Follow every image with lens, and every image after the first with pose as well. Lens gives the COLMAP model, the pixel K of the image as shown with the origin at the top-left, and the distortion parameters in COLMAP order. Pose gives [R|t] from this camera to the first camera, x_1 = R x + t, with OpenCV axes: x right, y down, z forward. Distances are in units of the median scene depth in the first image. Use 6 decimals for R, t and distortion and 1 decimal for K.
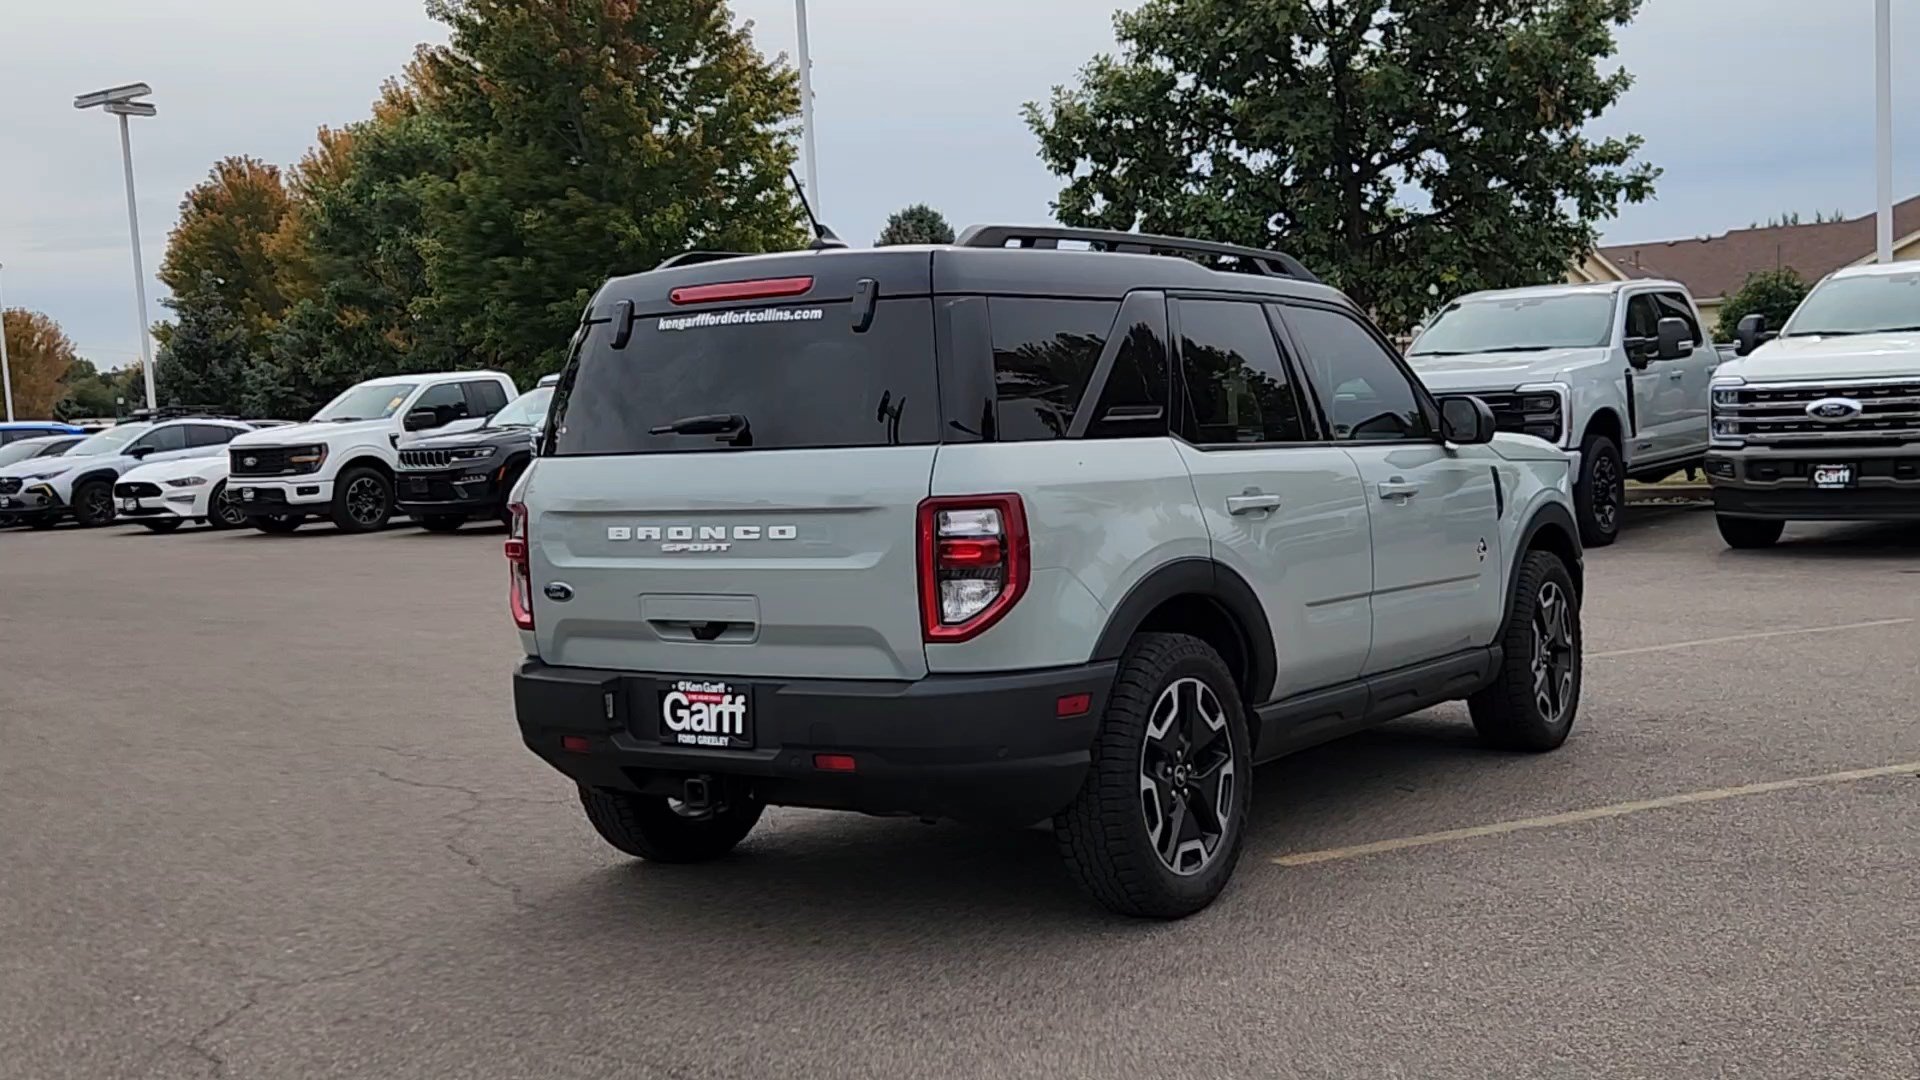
lens RADIAL K [[2144.3, 0, 946.4], [0, 2144.3, 540.5], [0, 0, 1]] dist [0.028917, 0.000000]
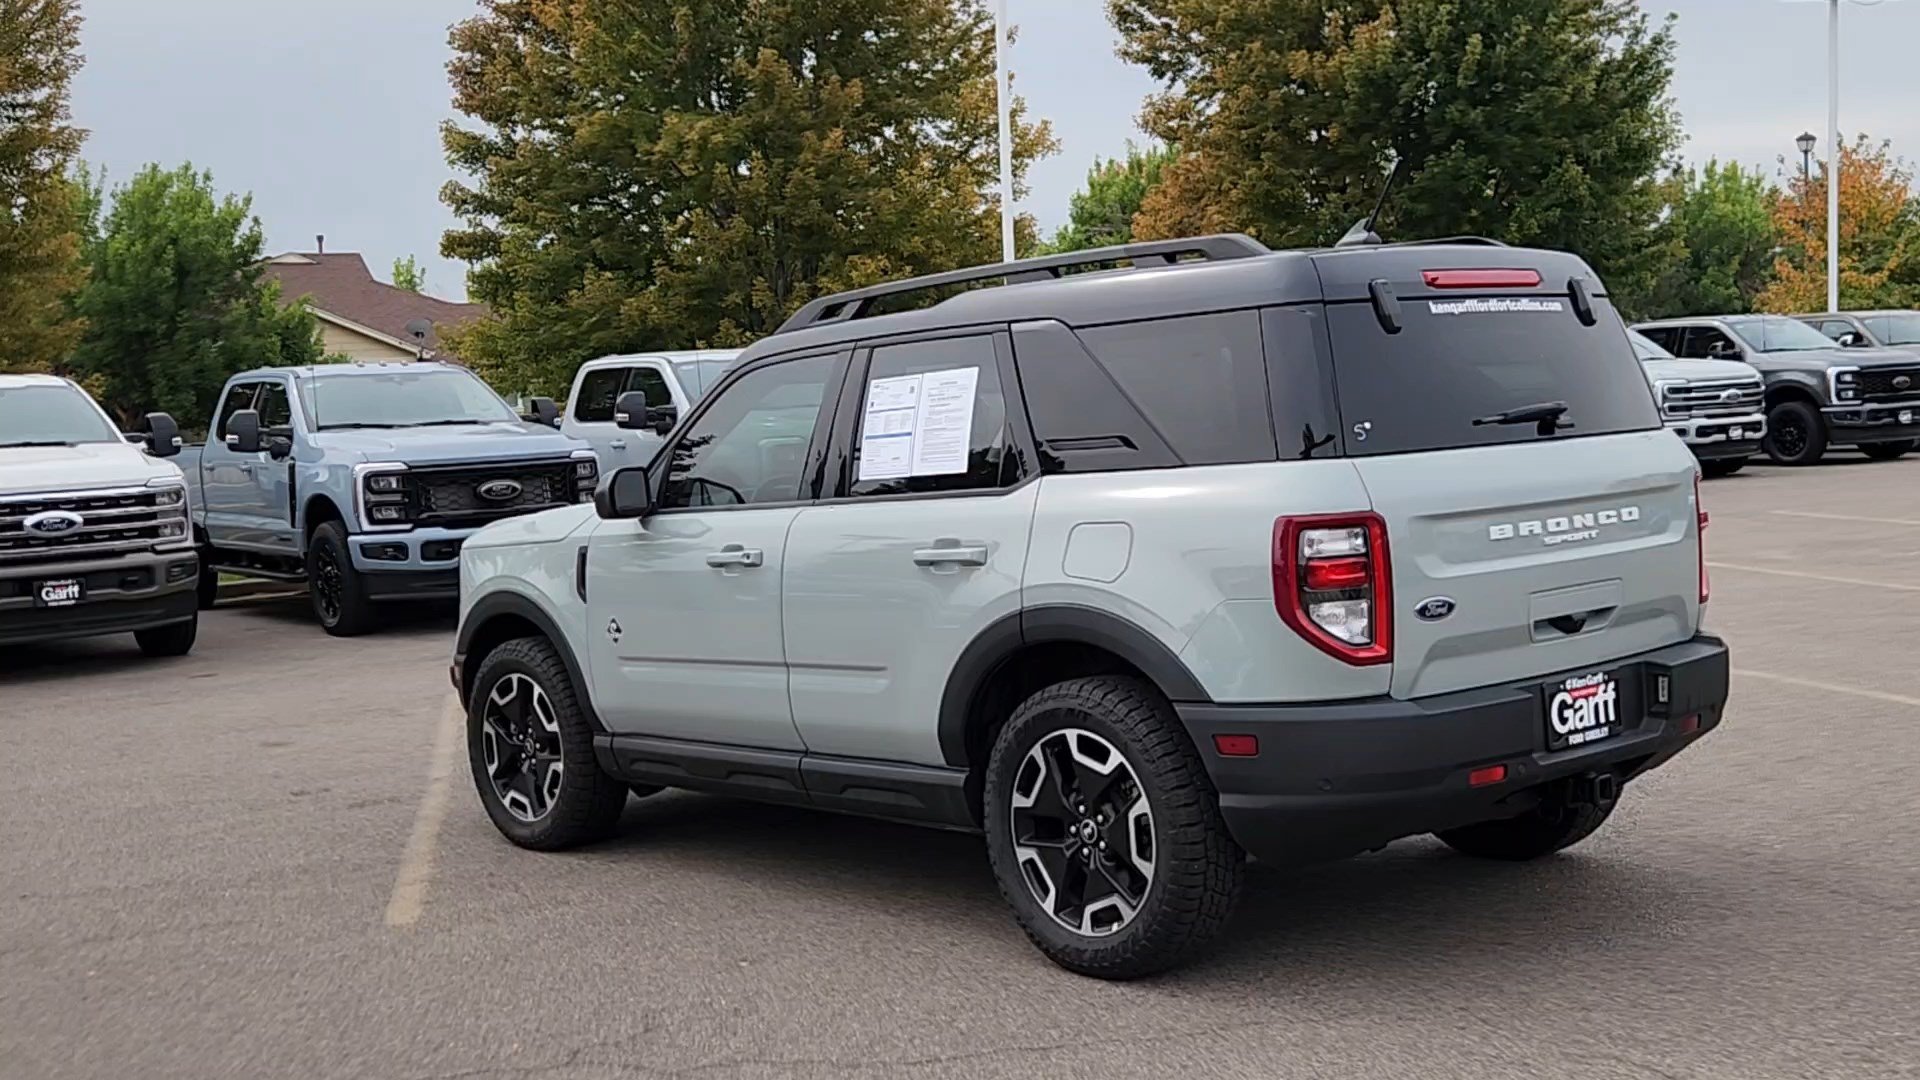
lens RADIAL K [[2151.3, 0, 943.8], [0, 2151.3, 524.7], [0, 0, 1]] dist [0.029195, 0.000000]
pose [[0.260719, -0.019906, 0.965209, -1.054940], [0.108488, 0.994059, -0.008804, -0.023048], [-0.959300, 0.107009, 0.261330, 0.950903]]
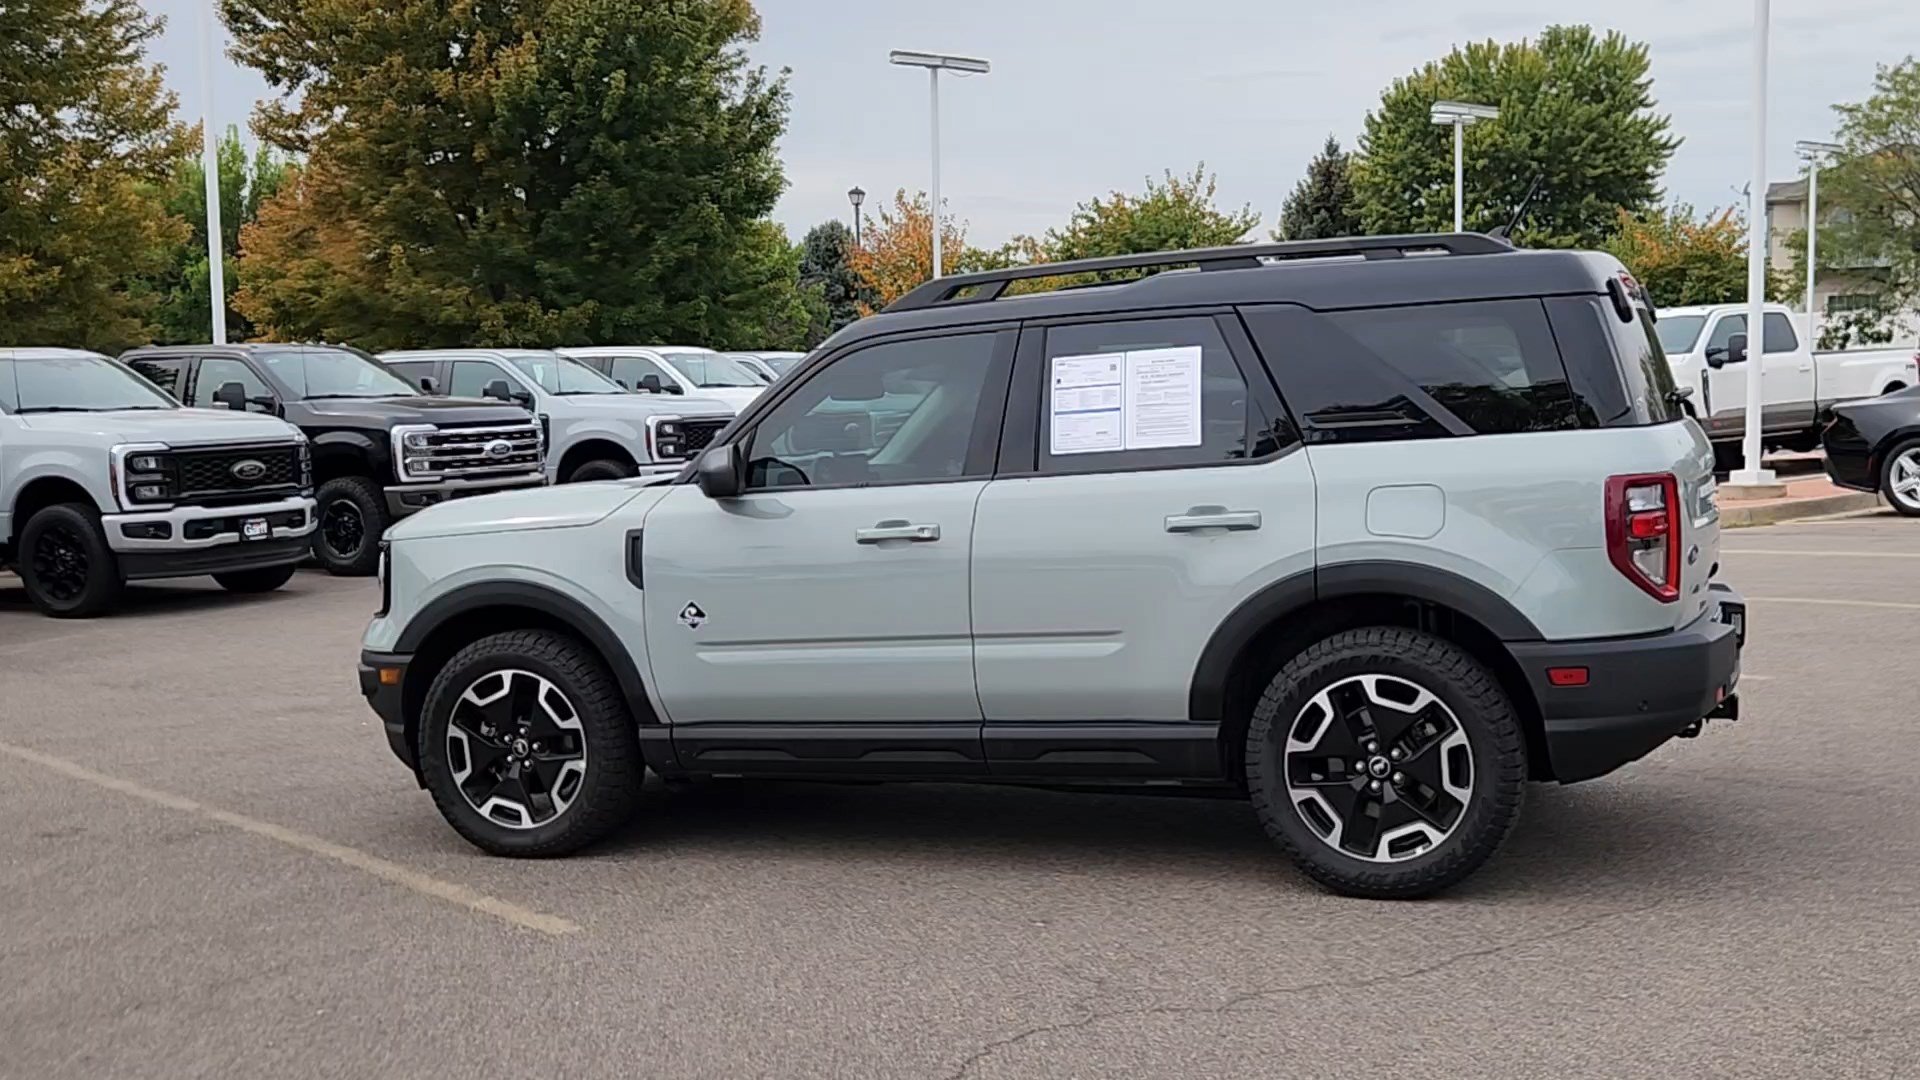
lens RADIAL K [[2151.3, 0, 949.9], [0, 2151.3, 537.6], [0, 0, 1]] dist [0.029195, 0.000000]
pose [[-0.212082, -0.011495, 0.977184, -1.100158], [0.115143, 0.992672, 0.036667, -0.062099], [-0.970445, 0.120292, -0.209204, 1.543038]]
